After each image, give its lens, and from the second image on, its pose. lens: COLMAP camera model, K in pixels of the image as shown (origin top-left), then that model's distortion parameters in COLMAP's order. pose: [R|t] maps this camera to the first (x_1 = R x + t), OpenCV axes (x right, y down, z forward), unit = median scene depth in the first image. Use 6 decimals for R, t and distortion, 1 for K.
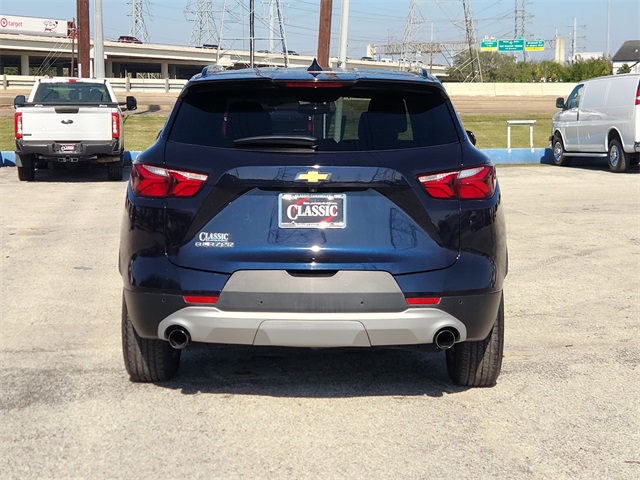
lens RADIAL K [[1399.6, 0, 320.0], [0, 1399.6, 240.0], [0, 0, 1]] dist [0.126823, 0.268202]
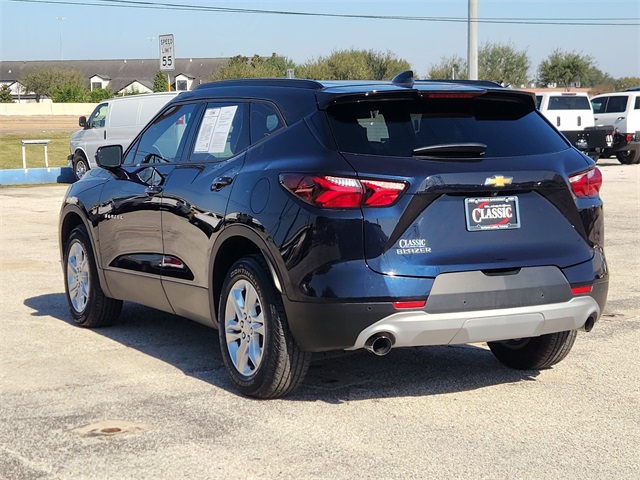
lens RADIAL K [[1399.6, 0, 320.0], [0, 1399.6, 240.0], [0, 0, 1]] dist [0.126823, 0.268202]
pose [[0.866210, -0.056781, 0.496444, -0.645473], [0.064678, 0.997905, 0.001283, -0.010379], [-0.495477, 0.030998, 0.868068, 0.138492]]
